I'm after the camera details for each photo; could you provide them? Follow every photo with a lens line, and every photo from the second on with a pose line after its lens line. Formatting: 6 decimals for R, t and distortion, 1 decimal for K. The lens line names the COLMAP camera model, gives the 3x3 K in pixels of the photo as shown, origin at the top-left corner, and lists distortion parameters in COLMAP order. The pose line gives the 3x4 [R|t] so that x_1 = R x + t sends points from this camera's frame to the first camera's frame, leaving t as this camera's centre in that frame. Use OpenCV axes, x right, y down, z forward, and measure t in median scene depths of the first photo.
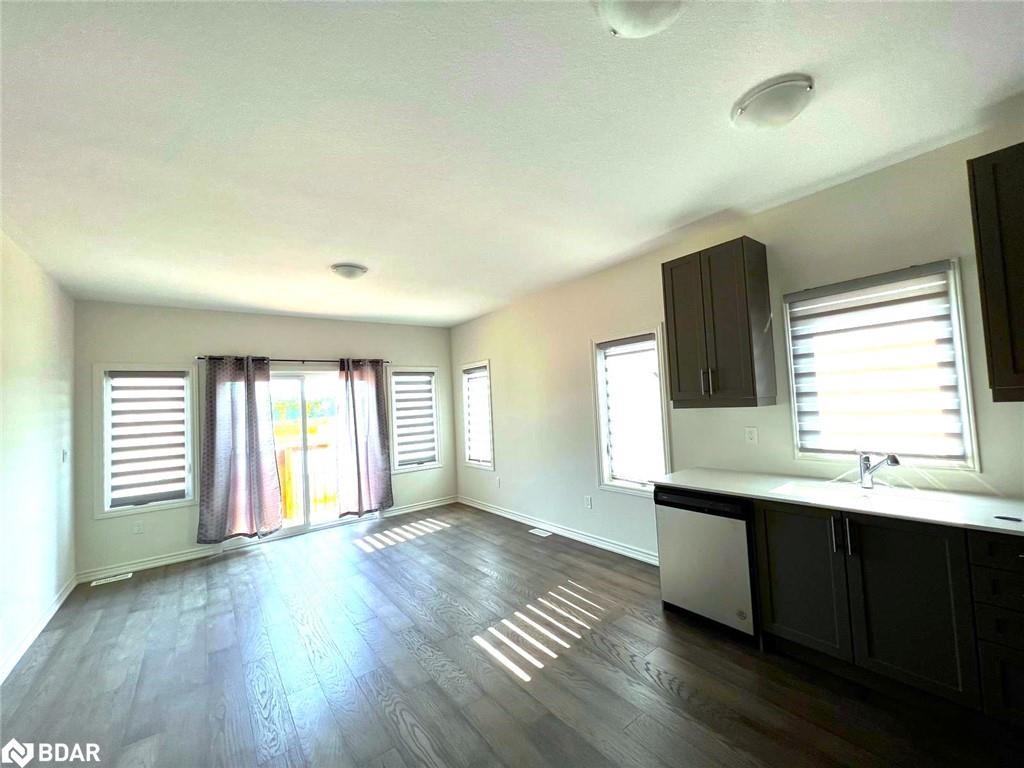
lens RADIAL K [[407.8, 0, 512.8], [0, 407.8, 387.4], [0, 0, 1]] dist [-0.002125, 0.000096]
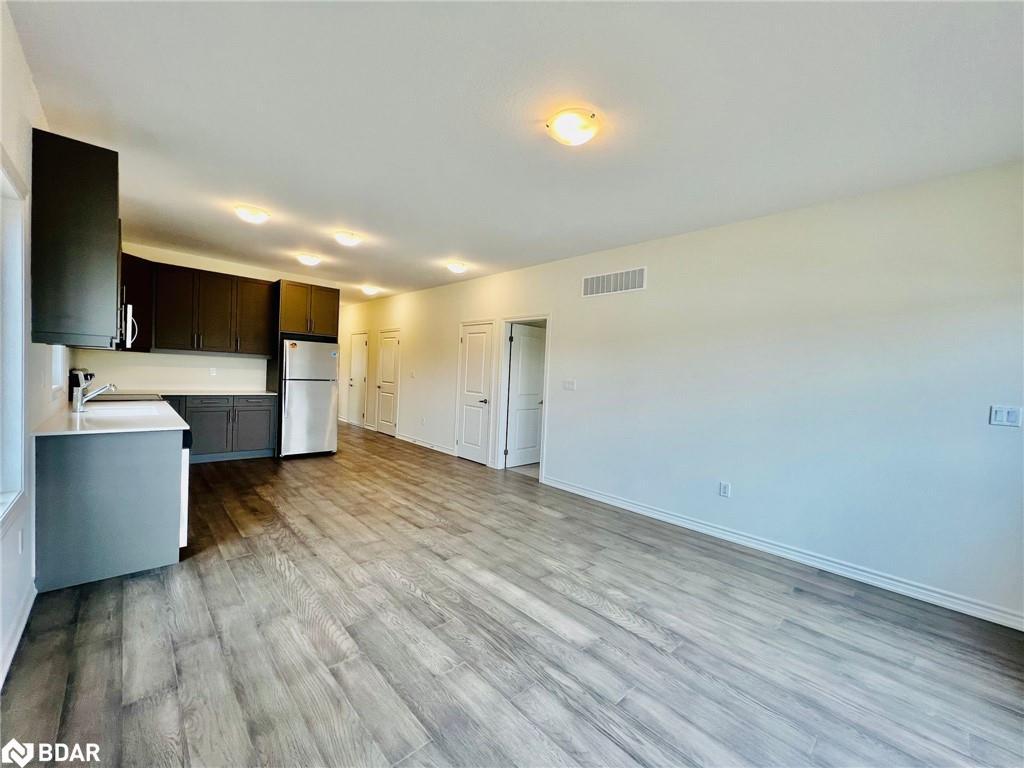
lens RADIAL K [[407.8, 0, 515.5], [0, 407.8, 388.3], [0, 0, 1]] dist [-0.002125, 0.000096]
pose [[-0.993240, 0.008297, -0.115785, -0.188854], [0.007810, 0.999959, 0.004660, 0.091004], [0.115818, 0.003724, -0.993263, 1.275508]]
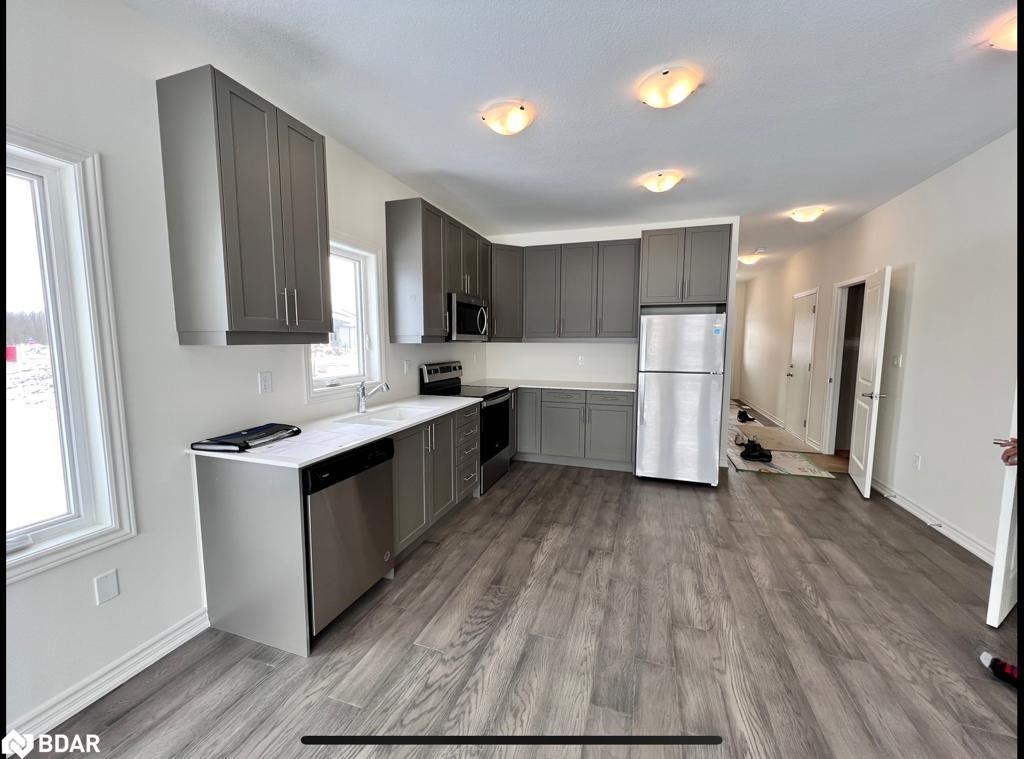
lens RADIAL K [[407.8, 0, 510.2], [0, 407.8, 378.4], [0, 0, 1]] dist [-0.002125, 0.000096]
pose [[-0.563616, -0.026414, 0.825615, -0.205434], [-0.005354, 0.999584, 0.028325, 0.055896], [-0.826020, 0.011544, -0.563523, 0.688828]]
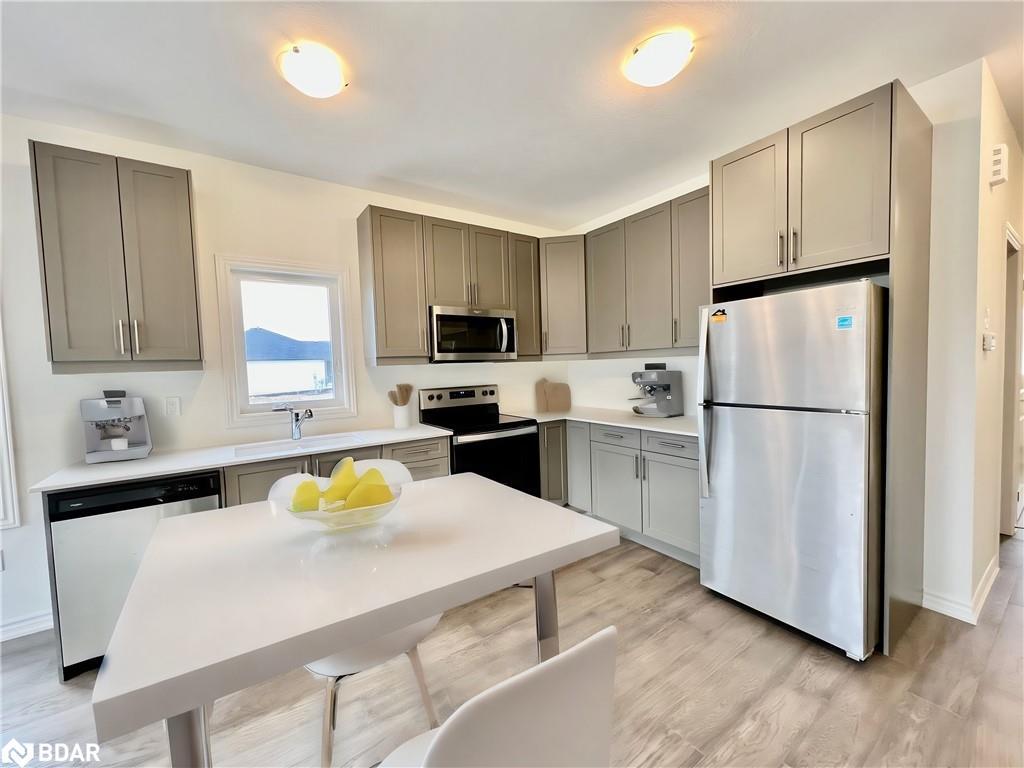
lens RADIAL K [[407.8, 0, 511.8], [0, 407.8, 386.2], [0, 0, 1]] dist [-0.002125, 0.000096]
pose [[0.044800, -0.001113, 0.998995, -0.151052], [-0.008646, 0.999961, 0.001502, 0.044134], [-0.998959, -0.008704, 0.044789, 0.166093]]
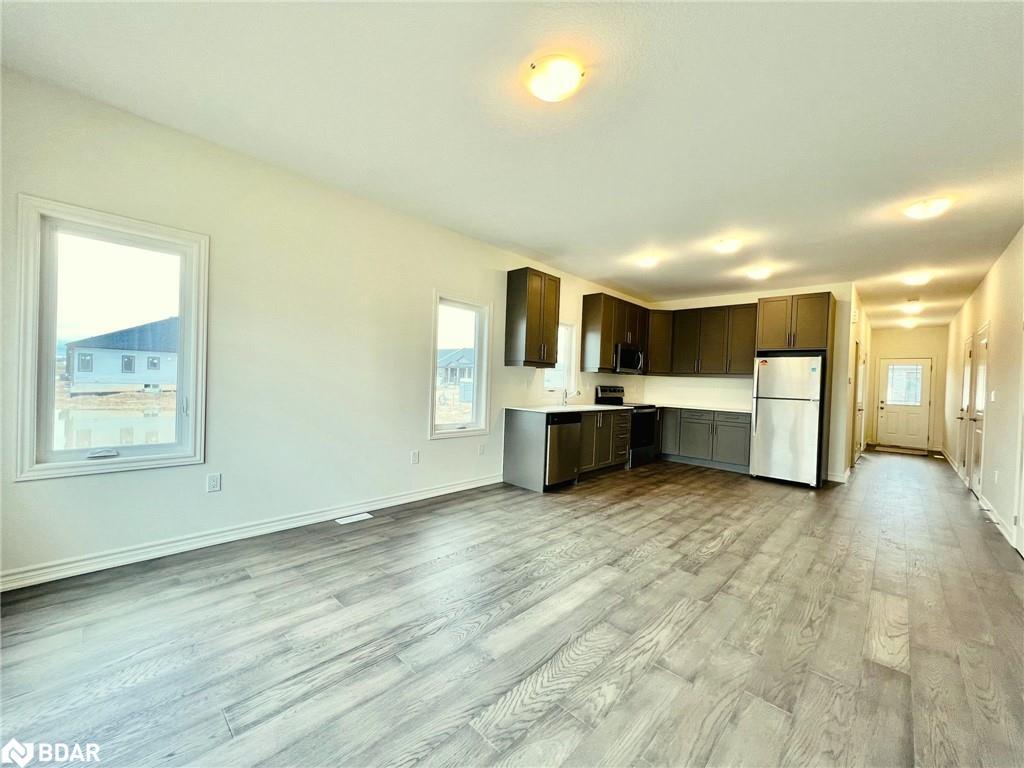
lens RADIAL K [[407.8, 0, 507.6], [0, 407.8, 386.5], [0, 0, 1]] dist [-0.002125, 0.000096]
pose [[-0.158941, 0.030868, 0.986805, -0.738827], [-0.067271, 0.996850, -0.042017, 0.133951], [-0.984994, -0.073062, -0.156363, 0.887809]]
